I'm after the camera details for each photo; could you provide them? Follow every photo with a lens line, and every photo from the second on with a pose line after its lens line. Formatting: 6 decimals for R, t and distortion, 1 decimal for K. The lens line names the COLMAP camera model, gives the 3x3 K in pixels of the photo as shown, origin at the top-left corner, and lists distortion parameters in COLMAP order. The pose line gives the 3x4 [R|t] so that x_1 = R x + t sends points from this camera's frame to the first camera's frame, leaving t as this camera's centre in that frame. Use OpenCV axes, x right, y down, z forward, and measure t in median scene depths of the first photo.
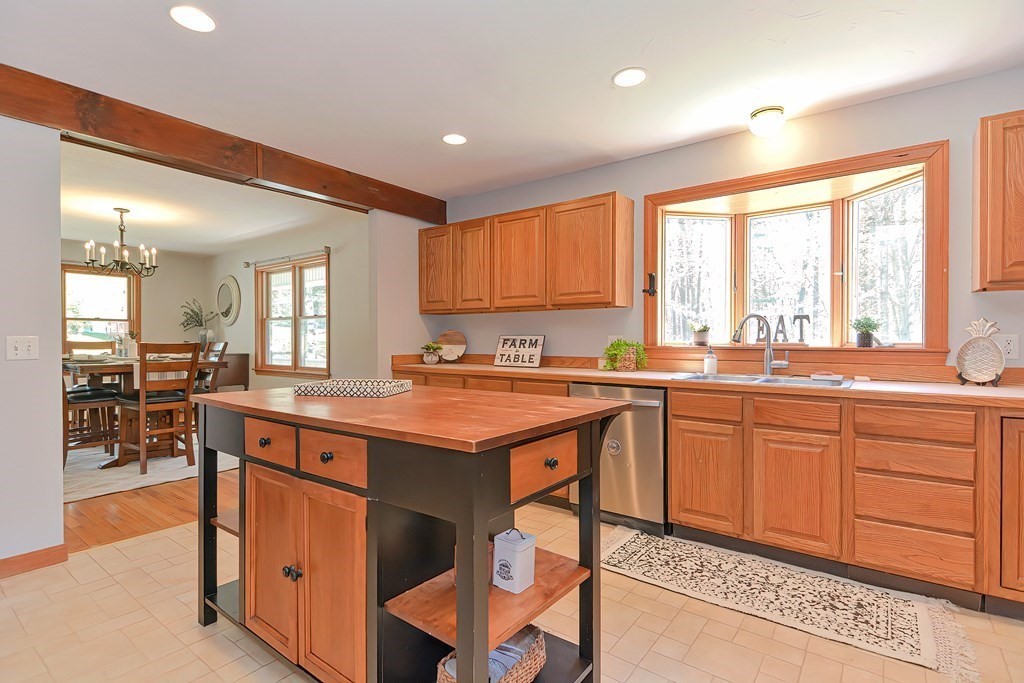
lens RADIAL K [[496.5, 0, 514.8], [0, 496.5, 342.1], [0, 0, 1]] dist [0.001064, -0.000375]
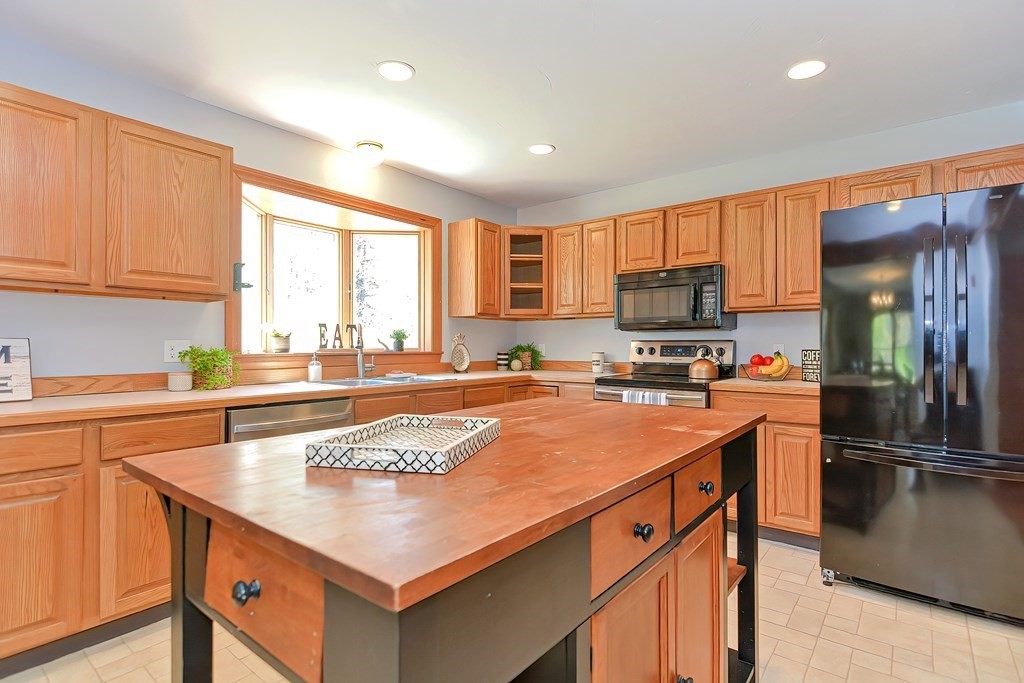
lens RADIAL K [[496.5, 0, 514.8], [0, 496.5, 342.1], [0, 0, 1]] dist [0.001064, -0.000375]
pose [[0.020161, 0.006605, 0.999775, -0.571211], [0.005820, 0.999960, -0.006723, -0.003882], [-0.999780, 0.005955, 0.020122, 0.596374]]
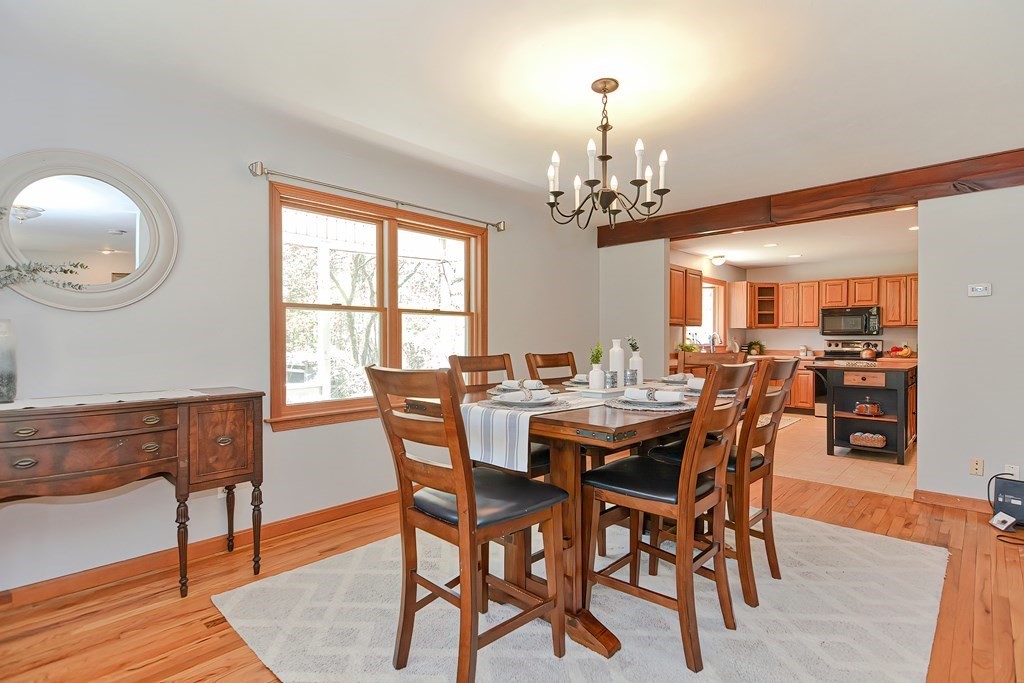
lens RADIAL K [[496.5, 0, 514.8], [0, 496.5, 342.1], [0, 0, 1]] dist [0.001064, -0.000375]
pose [[0.108122, -0.003849, 0.994130, -2.048390], [0.005298, 0.999981, 0.003295, -0.019905], [-0.994124, 0.004910, 0.108140, 1.646798]]
